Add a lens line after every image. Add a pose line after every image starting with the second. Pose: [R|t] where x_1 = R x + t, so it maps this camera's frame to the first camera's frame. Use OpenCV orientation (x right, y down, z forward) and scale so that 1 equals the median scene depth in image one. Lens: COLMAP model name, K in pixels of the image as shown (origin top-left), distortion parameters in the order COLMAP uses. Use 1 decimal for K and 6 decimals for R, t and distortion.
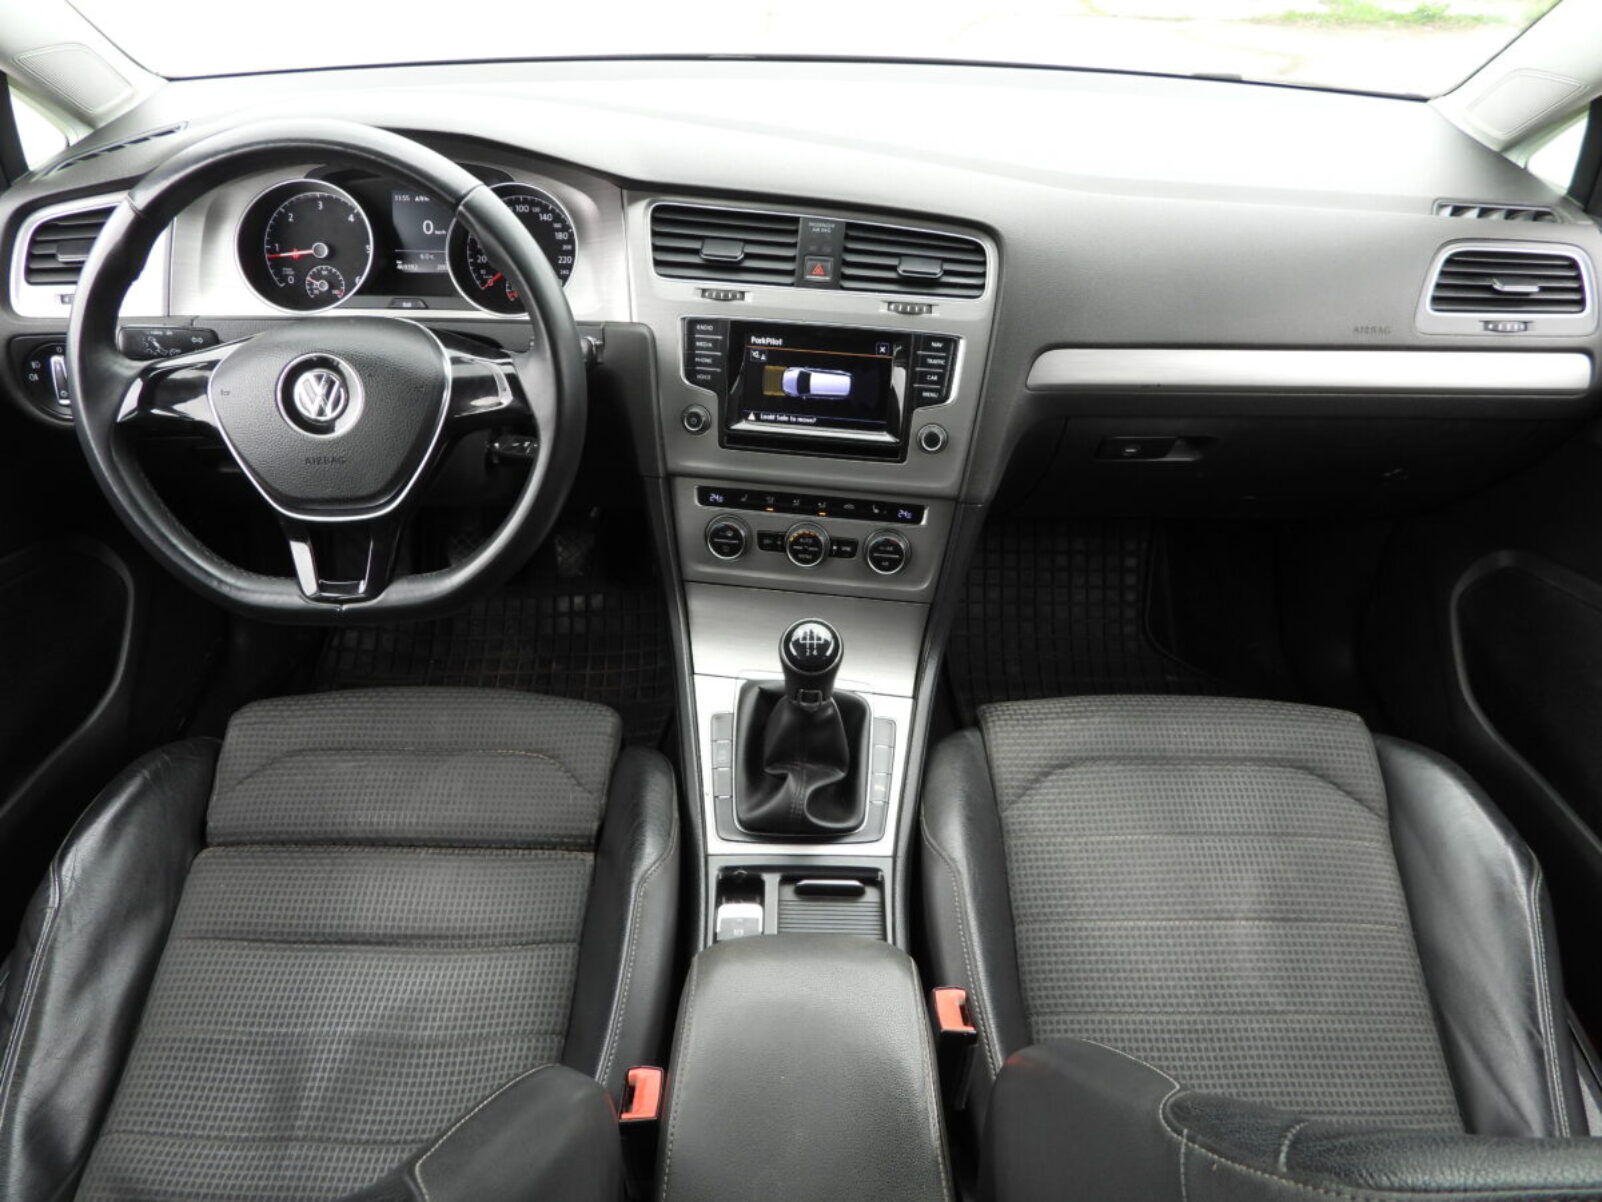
lens RADIAL K [[1141.2, 0, 798.4], [0, 1141.2, 601.6], [0, 0, 1]] dist [-0.014068, -0.000586]
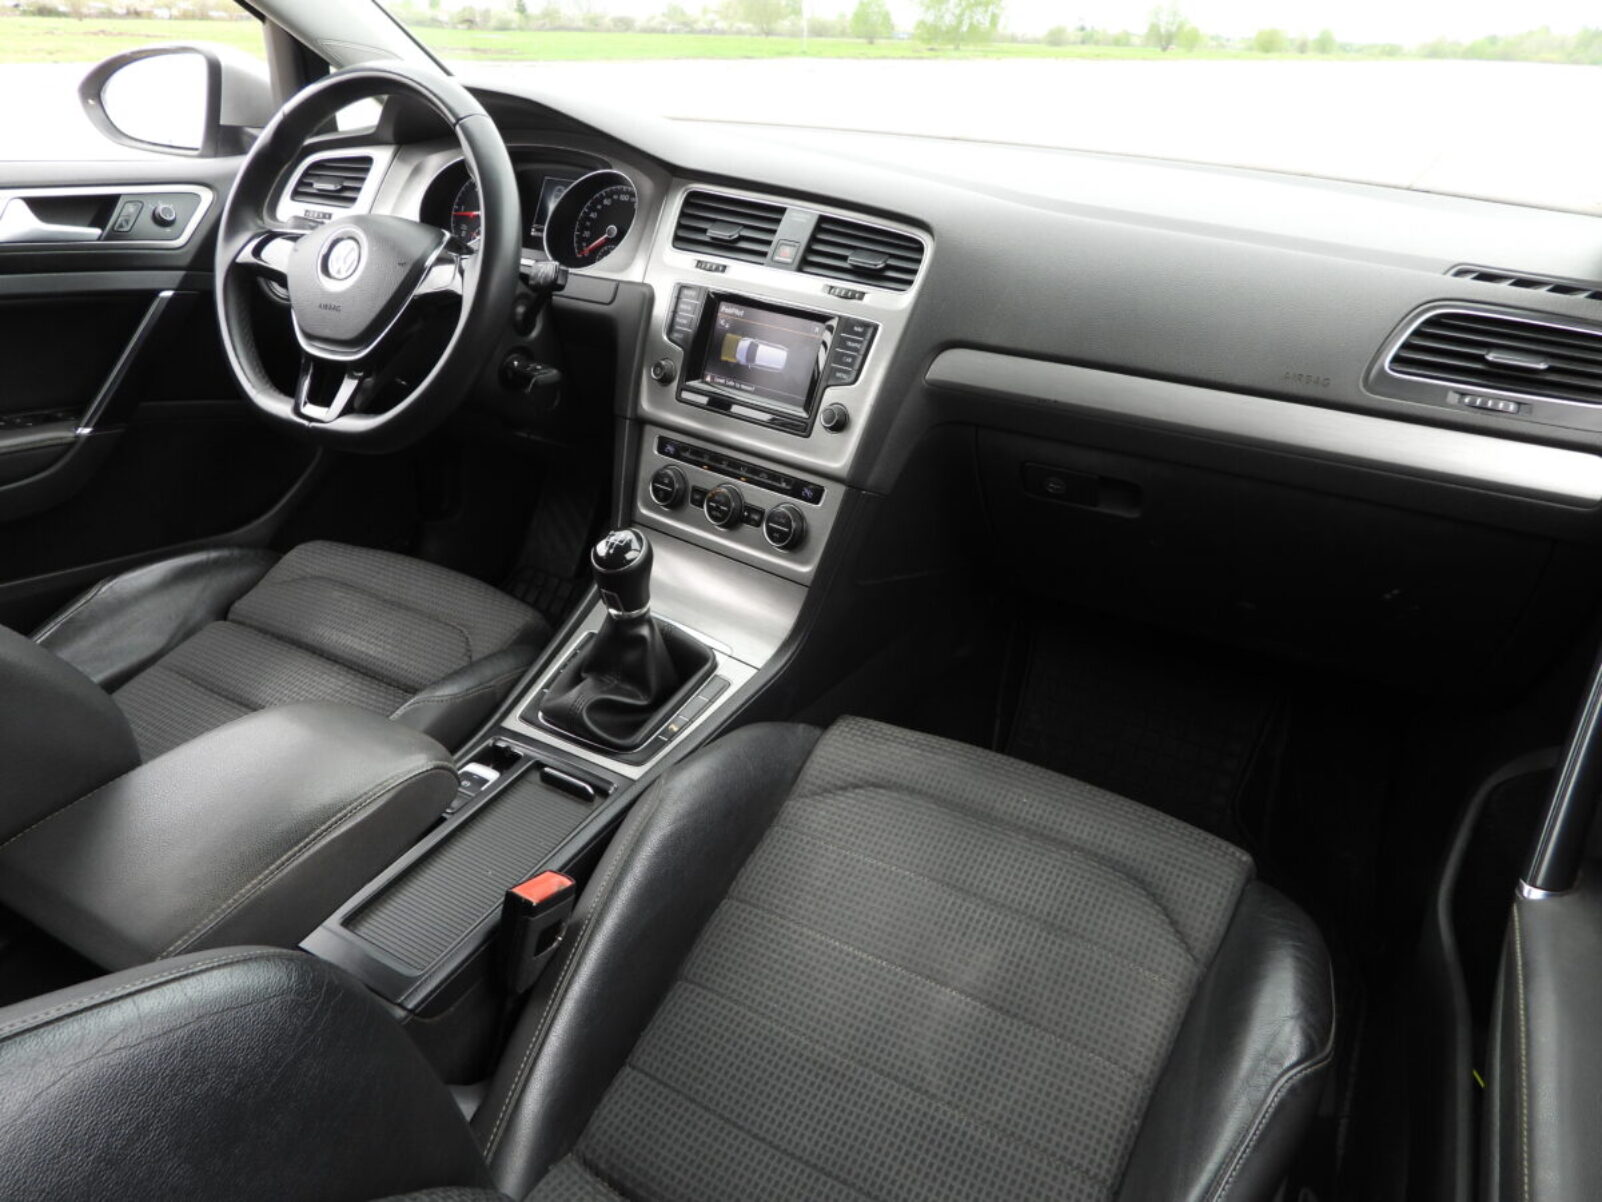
lens RADIAL K [[1141.2, 0, 802.2], [0, 1141.2, 600.1], [0, 0, 1]] dist [-0.014068, -0.000586]
pose [[0.864415, 0.240862, -0.441330, 0.578956], [-0.323300, 0.938526, -0.121020, 0.141761], [0.385051, 0.247293, 0.889147, 0.124262]]
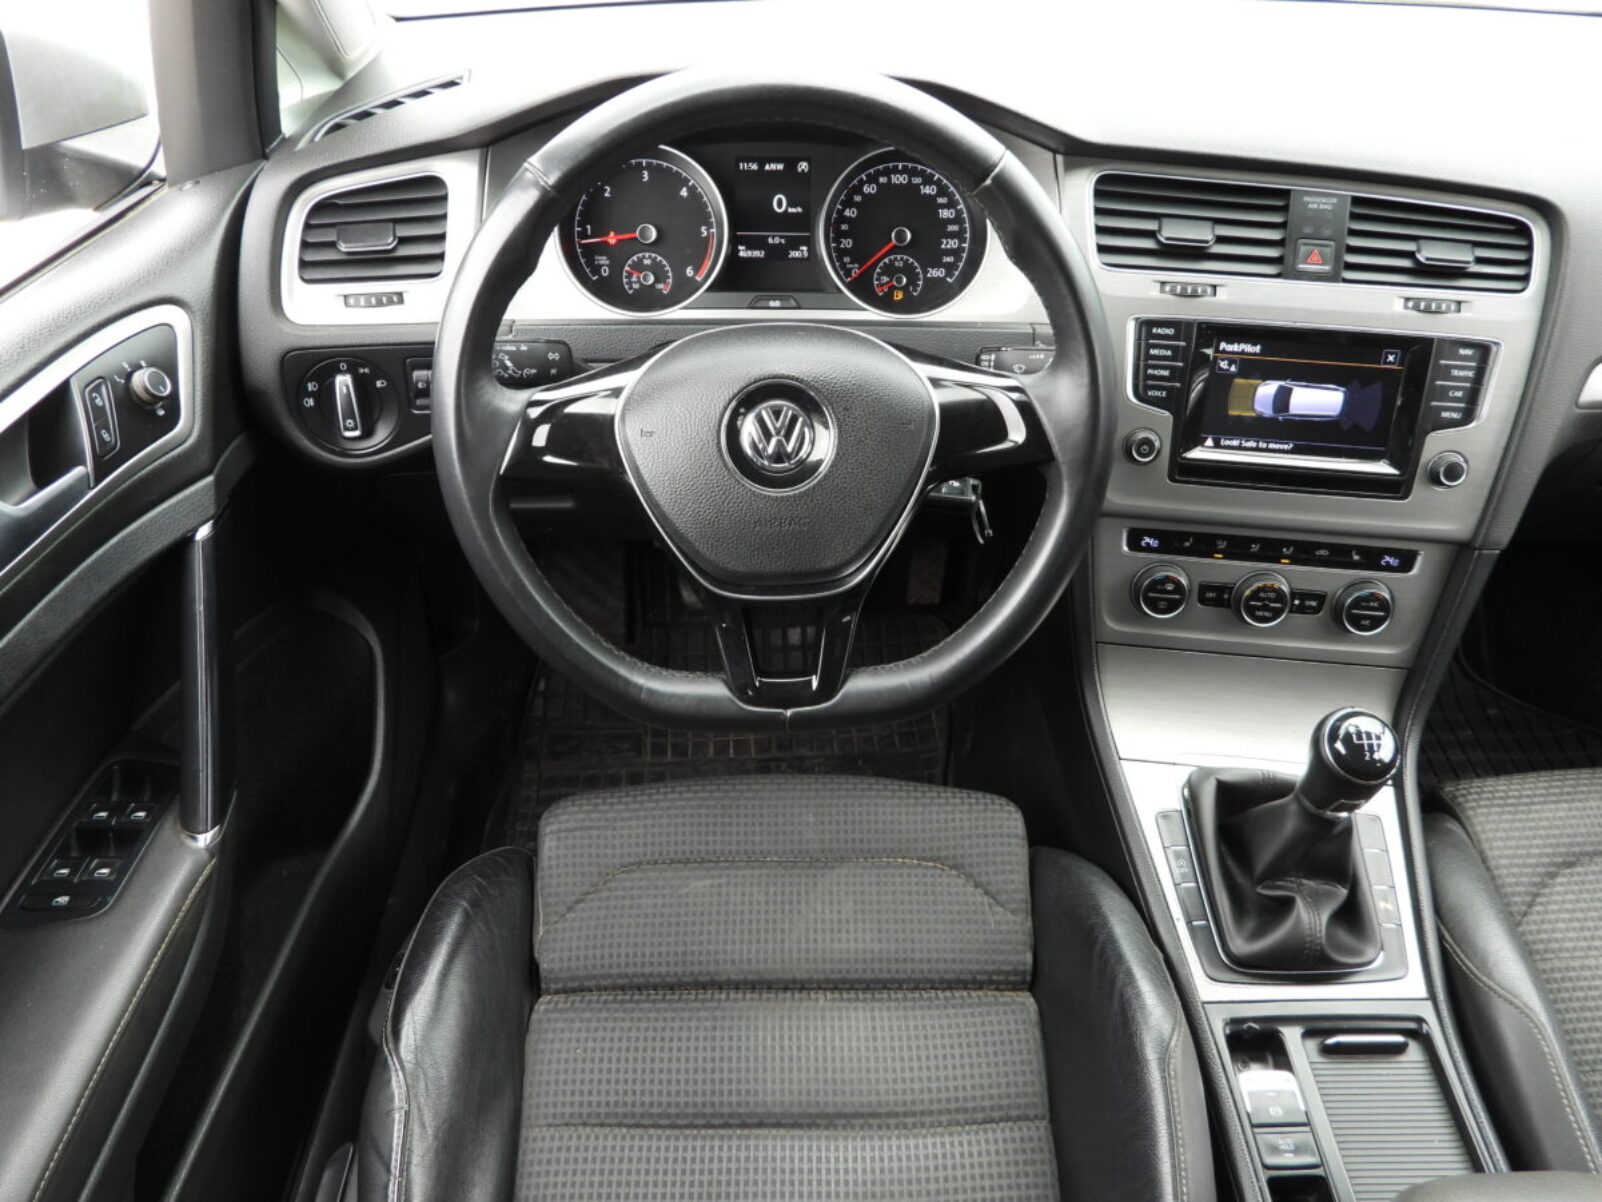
lens RADIAL K [[1141.2, 0, 800.3], [0, 1141.2, 601.9], [0, 0, 1]] dist [-0.014068, -0.000586]
pose [[0.999784, -0.012933, 0.016296, -0.349003], [0.012468, 0.999522, 0.028275, -0.078214], [-0.016654, -0.028066, 0.999467, 0.210174]]
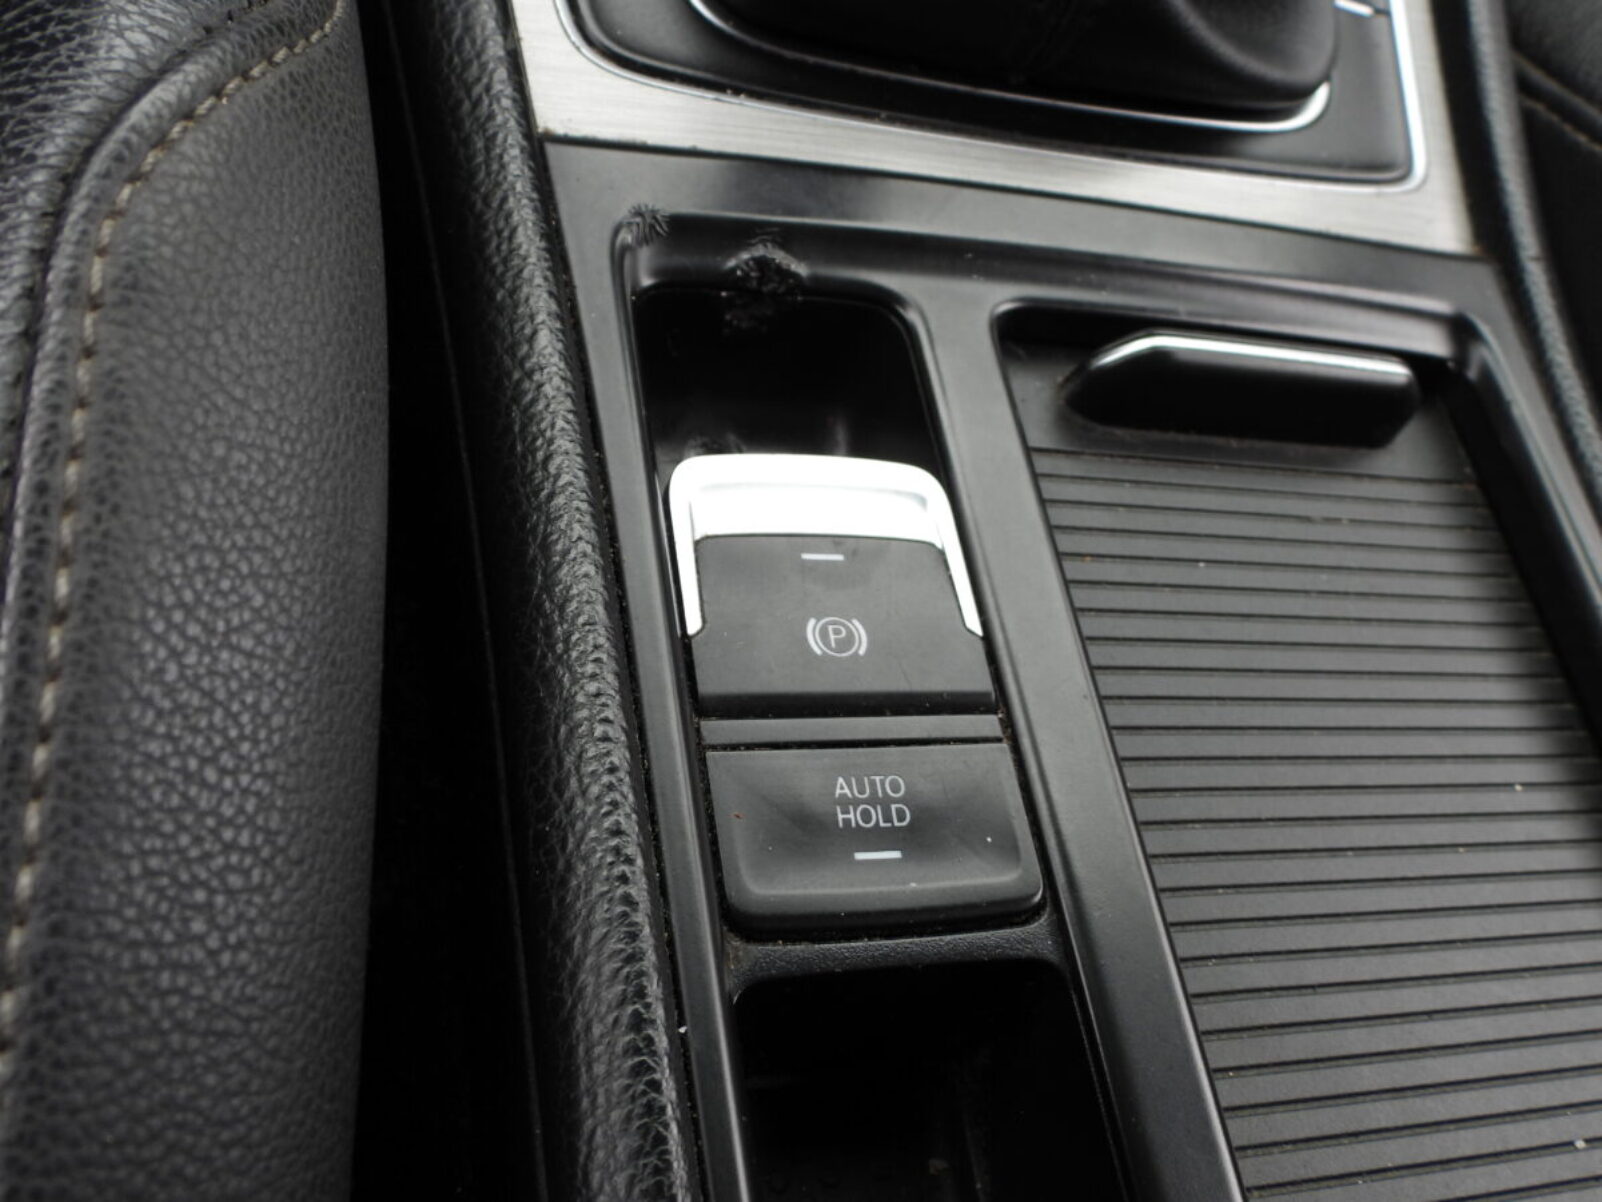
lens RADIAL K [[1502.6, 0, 801.4], [0, 1502.6, 602.8], [0, 0, 1]] dist [0.000658, 0.000000]
pose [[0.949899, 0.001806, 0.312552, -0.104229], [-0.081146, 0.967120, 0.241027, 0.215933], [-0.301840, -0.254314, 0.918813, 0.744990]]
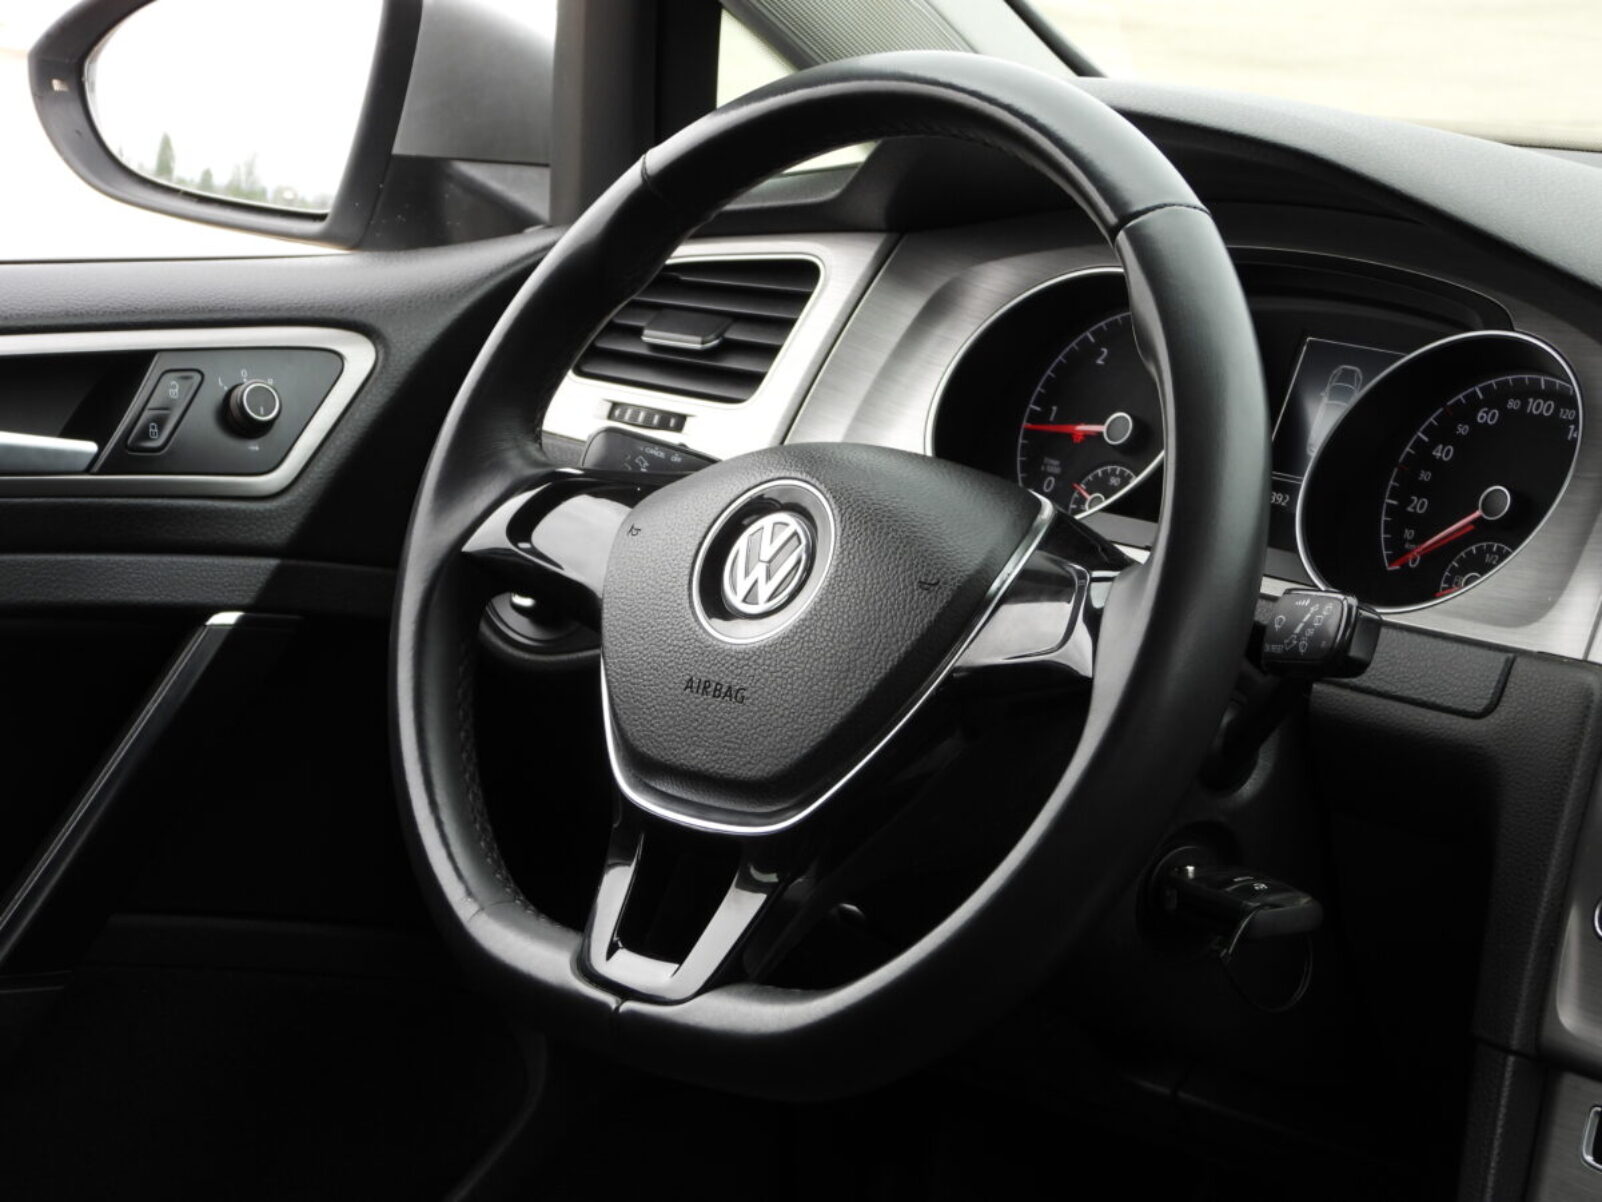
lens RADIAL K [[4699.1, 0, 804.3], [0, 4699.1, 601.8], [0, 0, 1]] dist [-0.138581, 0.000000]
pose [[0.695943, 0.151721, -0.701886, 0.792441], [-0.444974, 0.858269, -0.255680, 0.266647], [0.563615, 0.490260, 0.664818, -0.223123]]
